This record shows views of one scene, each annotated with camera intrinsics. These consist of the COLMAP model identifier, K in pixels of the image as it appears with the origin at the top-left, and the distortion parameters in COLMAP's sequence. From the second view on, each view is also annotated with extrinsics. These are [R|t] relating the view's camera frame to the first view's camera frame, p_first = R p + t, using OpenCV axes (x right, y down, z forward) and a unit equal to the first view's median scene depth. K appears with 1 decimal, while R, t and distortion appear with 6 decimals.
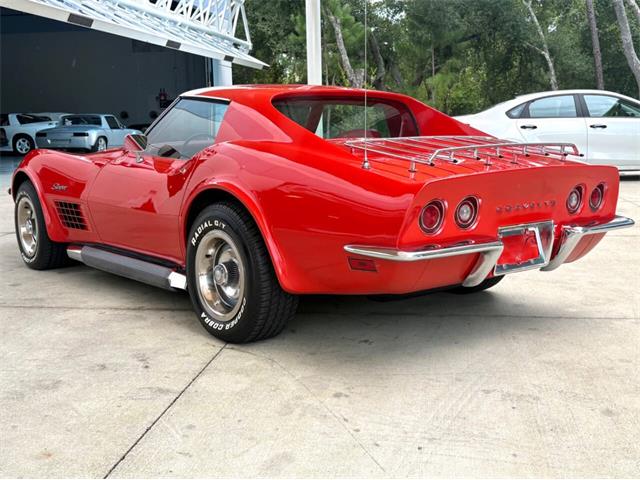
lens RADIAL K [[805.4, 0, 320.0], [0, 805.4, 240.0], [0, 0, 1]] dist [0.150191, -0.444023]
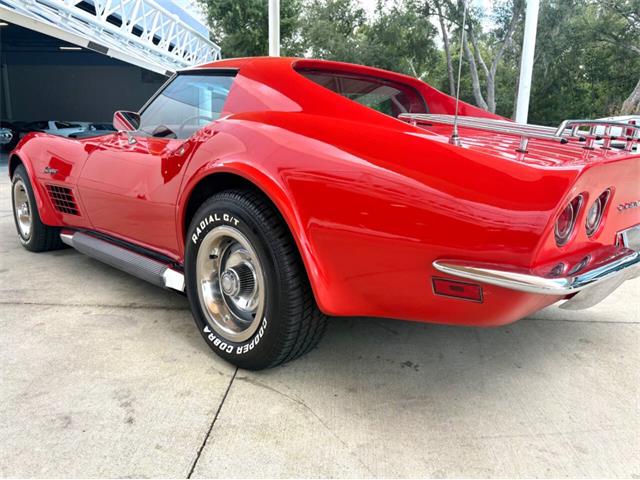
lens RADIAL K [[508.5, 0, 318.1], [0, 508.5, 240.5], [0, 0, 1]] dist [0.023187, 0.003816]
pose [[0.994667, 0.009723, 0.102677, -0.081664], [-0.015112, 0.998541, 0.051839, -0.022992], [-0.102023, -0.053114, 0.993363, 0.459318]]
